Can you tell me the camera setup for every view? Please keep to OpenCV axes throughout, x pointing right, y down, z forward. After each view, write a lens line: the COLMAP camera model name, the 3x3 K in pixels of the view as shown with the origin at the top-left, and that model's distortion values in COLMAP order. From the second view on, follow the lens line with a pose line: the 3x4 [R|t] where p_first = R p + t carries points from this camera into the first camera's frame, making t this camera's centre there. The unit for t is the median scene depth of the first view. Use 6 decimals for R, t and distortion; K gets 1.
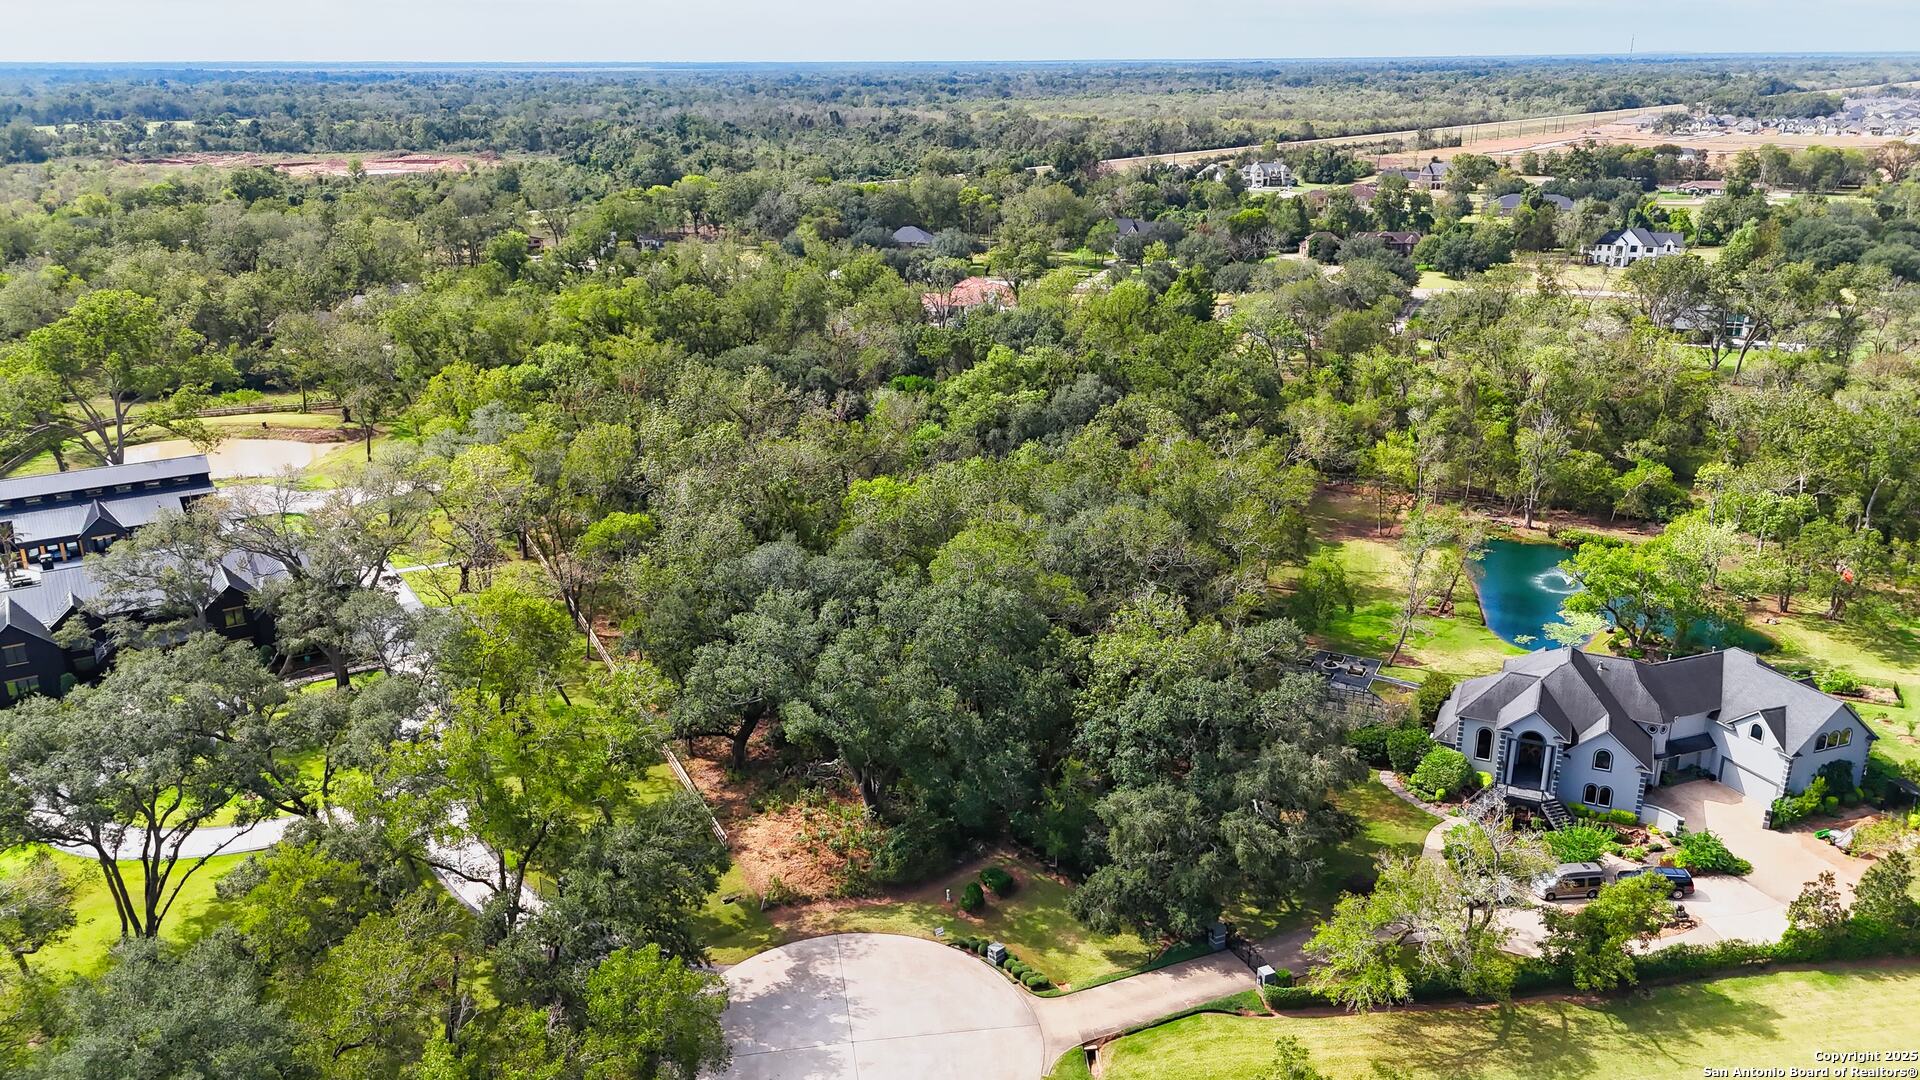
lens RADIAL K [[1417.0, 0, 960.0], [0, 1417.0, 540.0], [0, 0, 1]] dist [0.080718, -0.078758]
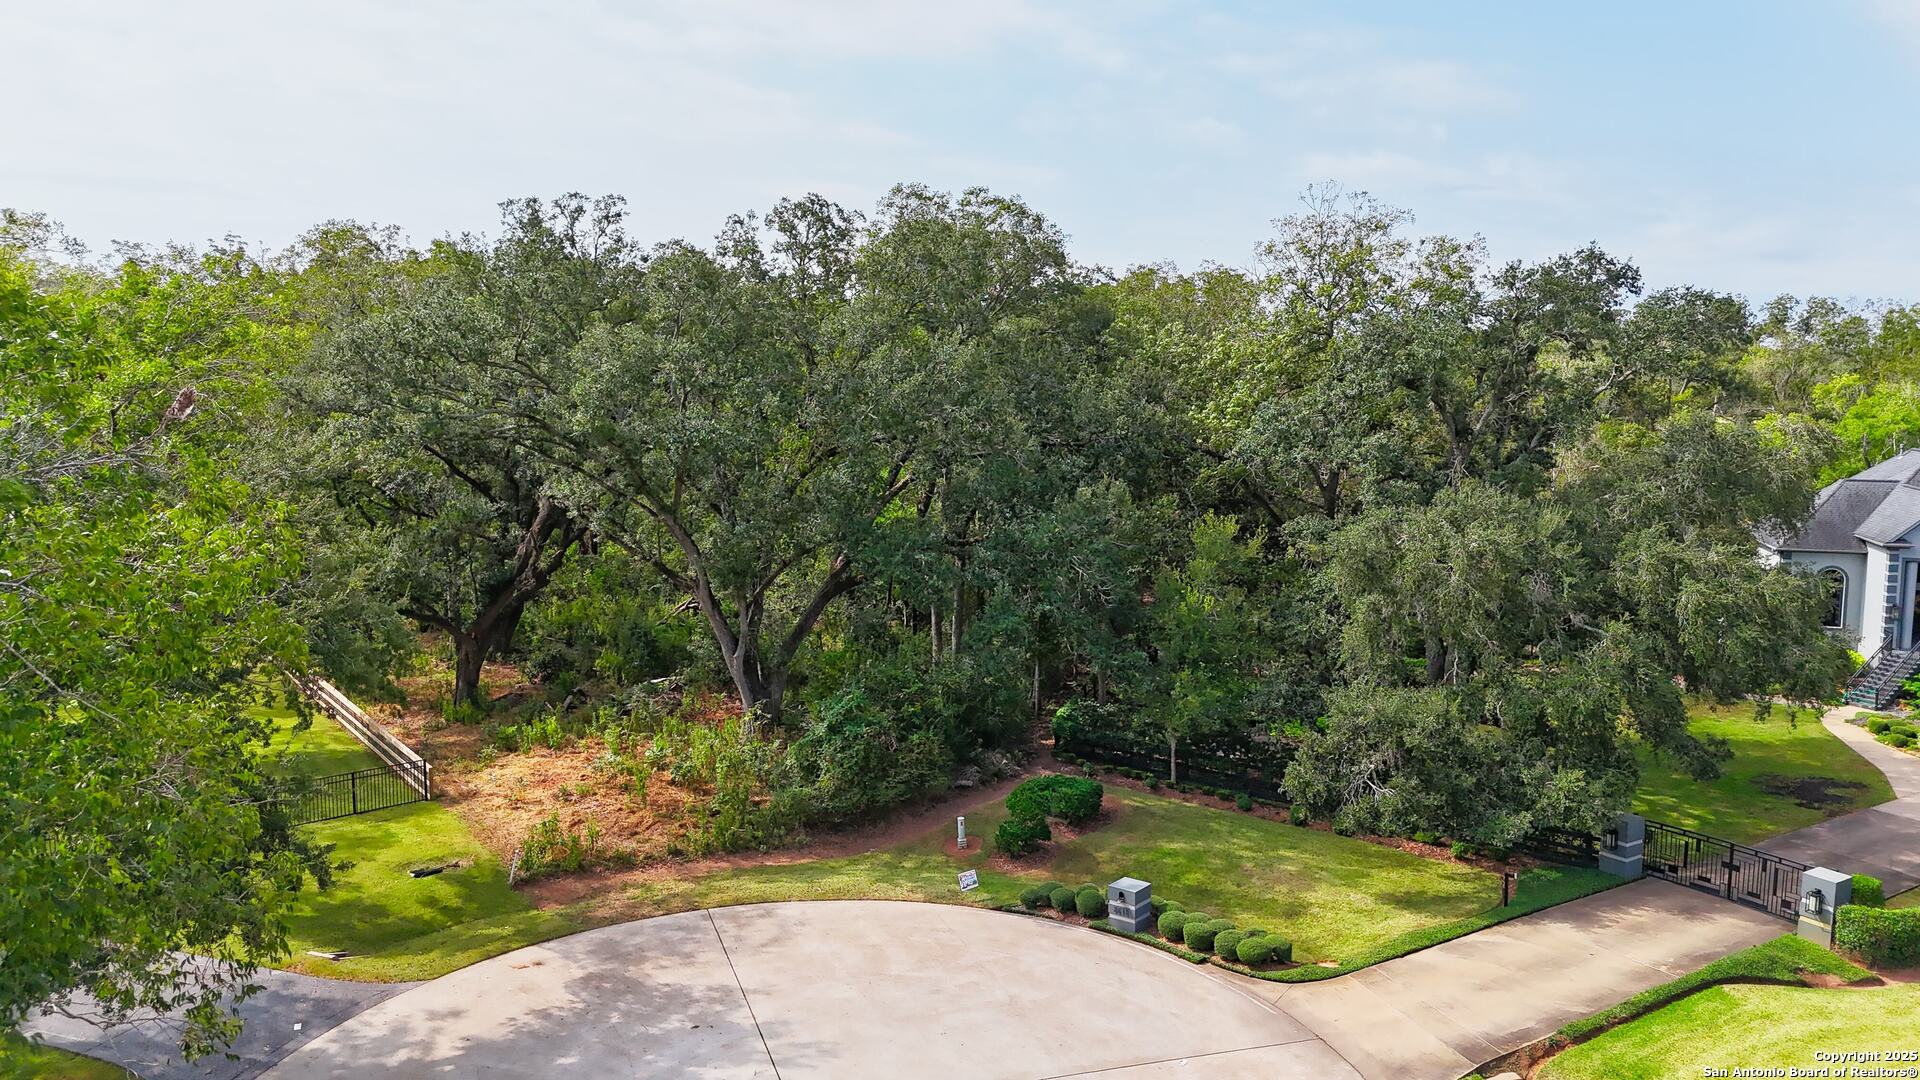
lens RADIAL K [[1417.0, 0, 960.0], [0, 1417.0, 540.0], [0, 0, 1]] dist [0.080718, -0.078758]
pose [[0.987601, -0.016005, 0.156168, -0.041394], [0.048538, 0.977177, -0.206807, 0.140472], [-0.149294, 0.211823, 0.965838, 0.314971]]
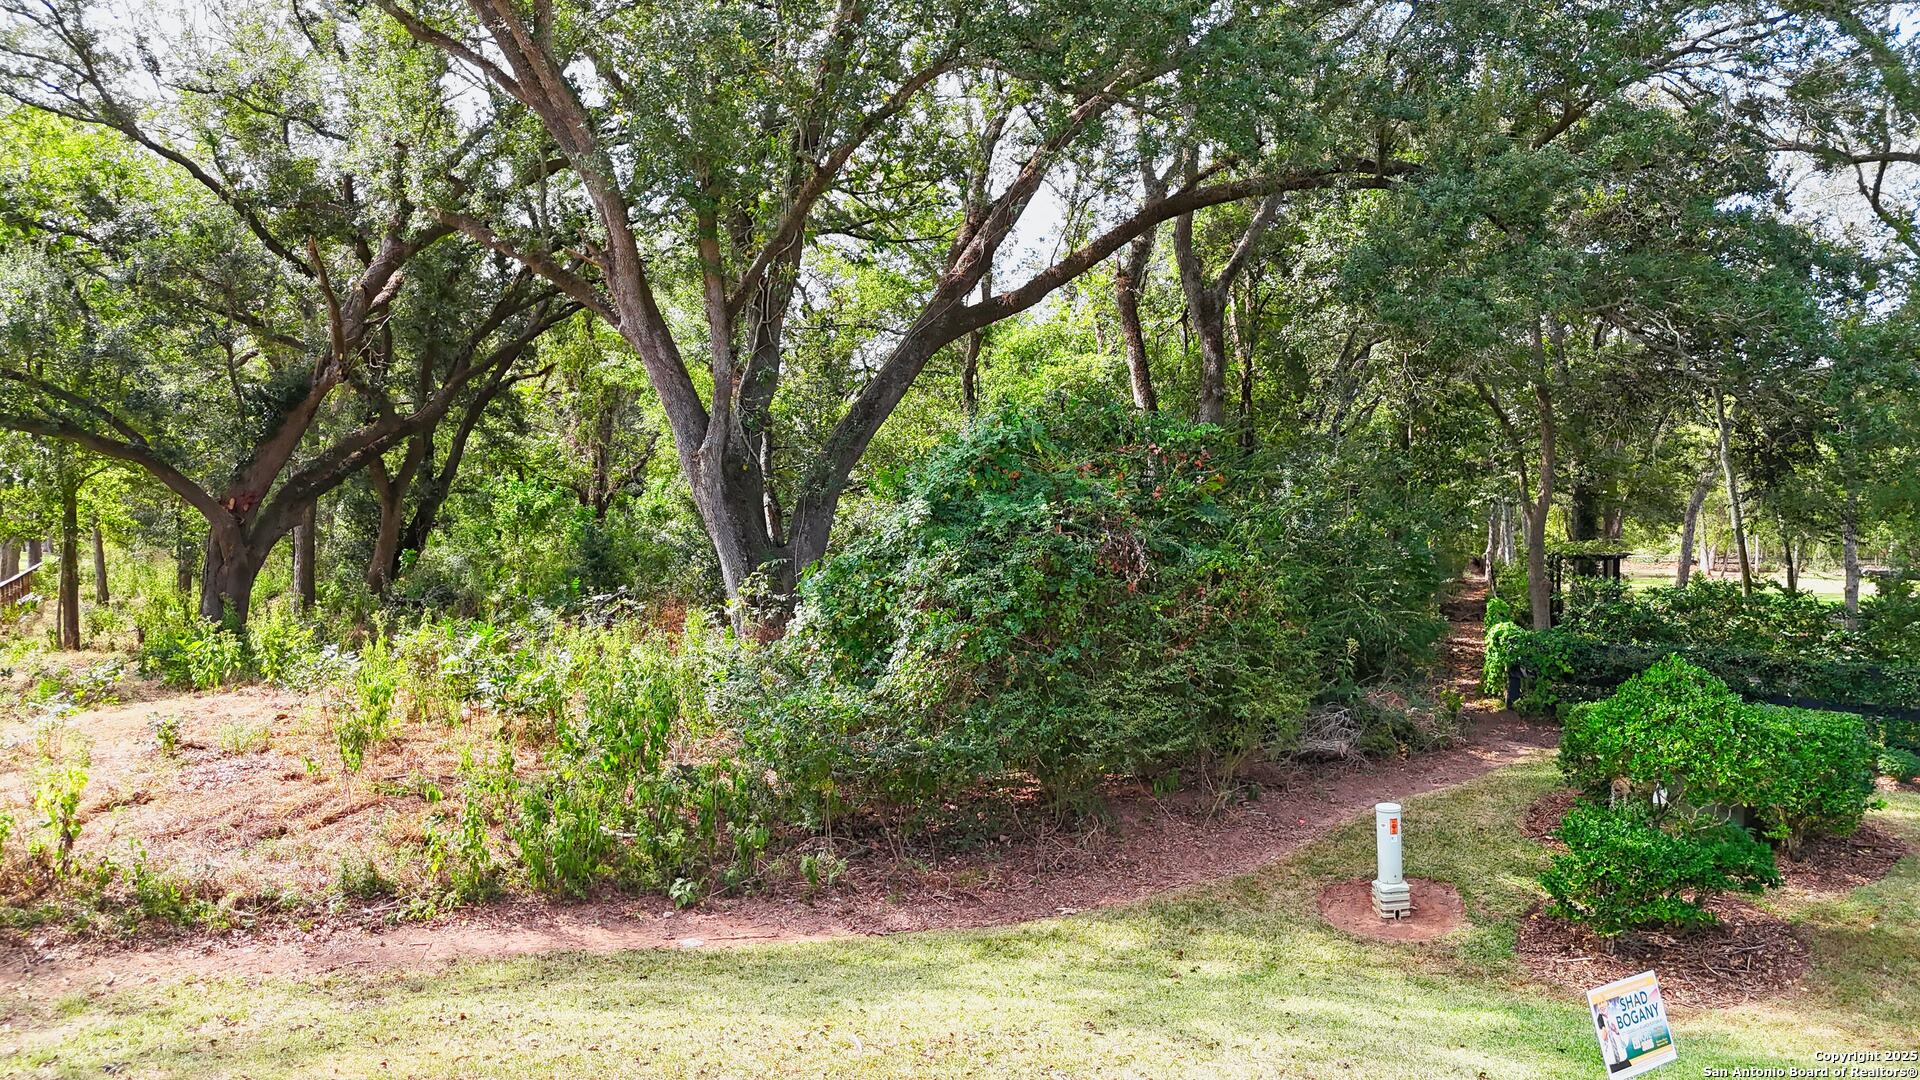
lens RADIAL K [[1417.0, 0, 960.0], [0, 1417.0, 540.0], [0, 0, 1]] dist [0.080718, -0.078758]
pose [[0.997296, 0.012680, 0.072381, -0.029591], [0.011109, 0.947659, -0.319091, 0.145967], [-0.072639, 0.319033, 0.944956, 0.490648]]
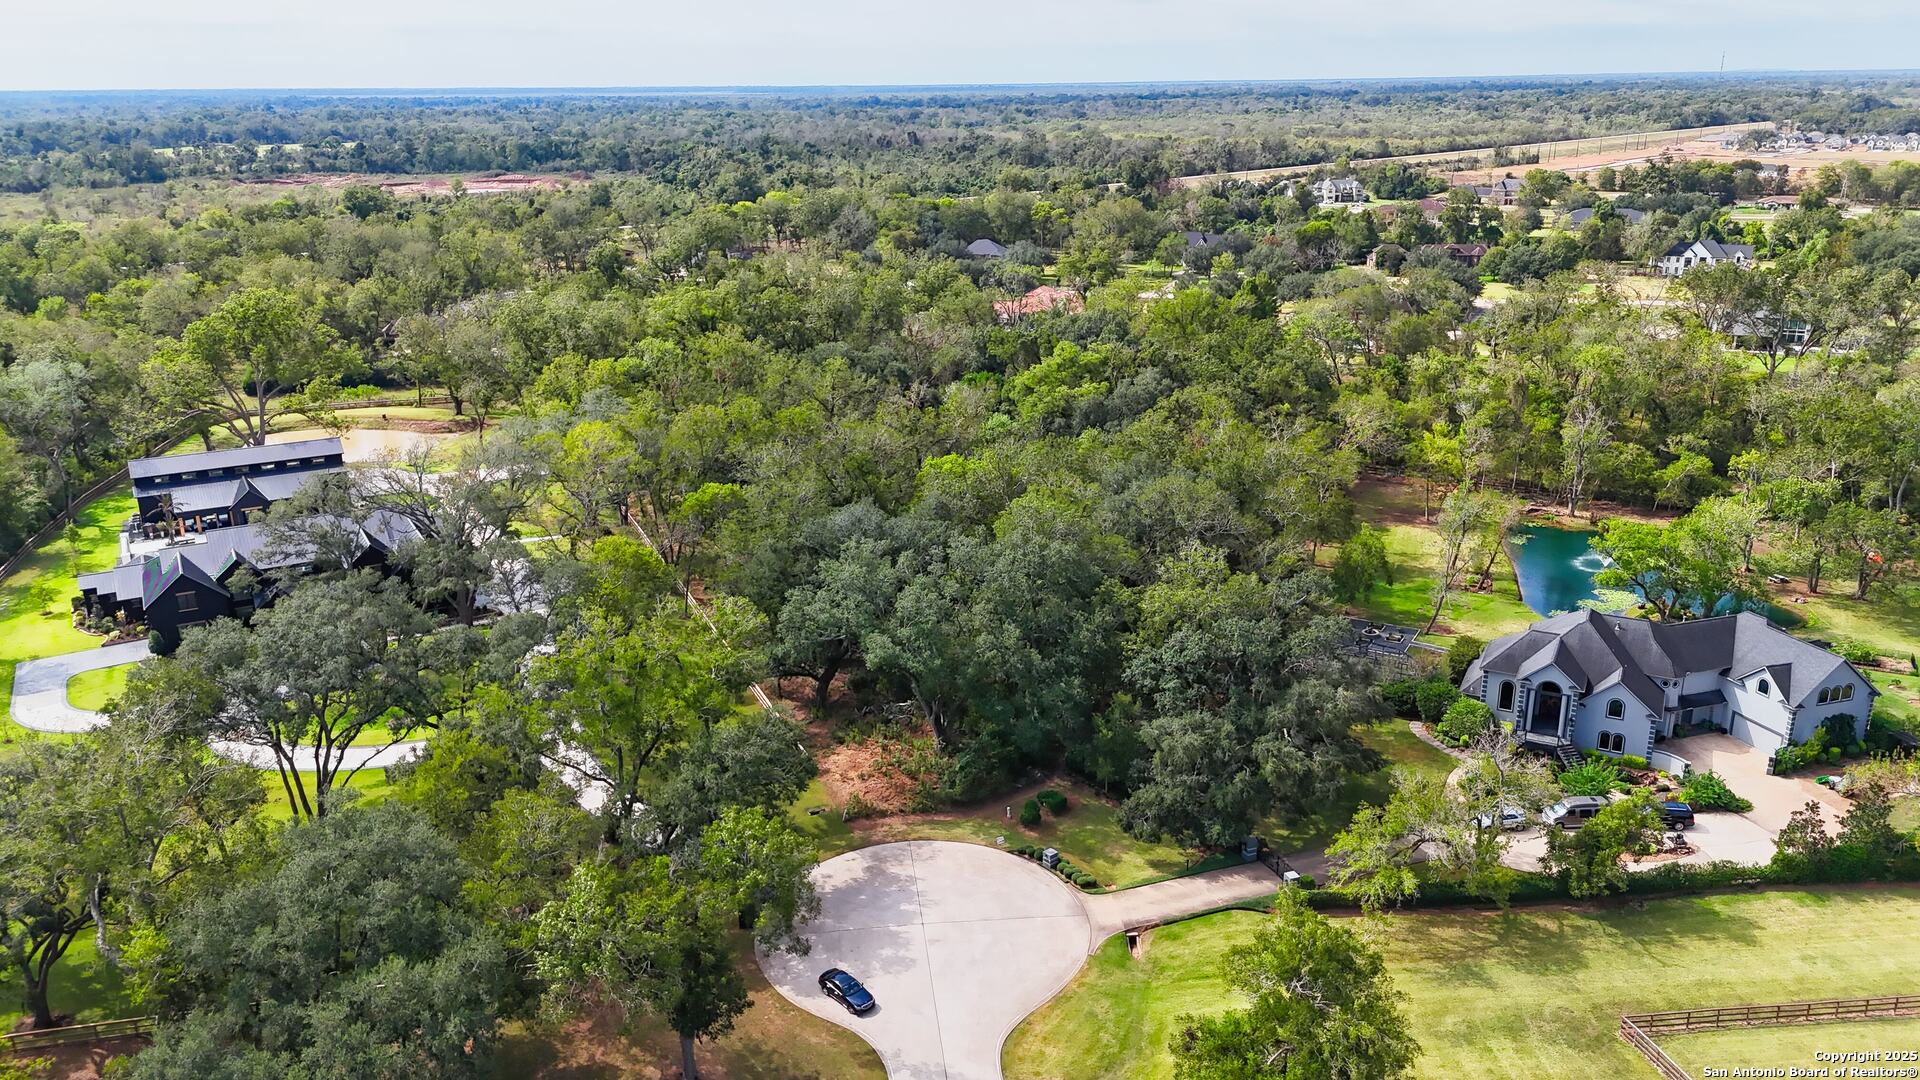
lens RADIAL K [[1417.0, 0, 960.0], [0, 1417.0, 540.0], [0, 0, 1]] dist [0.080718, -0.078758]
pose [[0.998664, 0.010838, -0.050524, 0.004287], [-0.011555, 0.999837, -0.013906, 0.028644], [0.050365, 0.014472, 0.998626, -0.067119]]
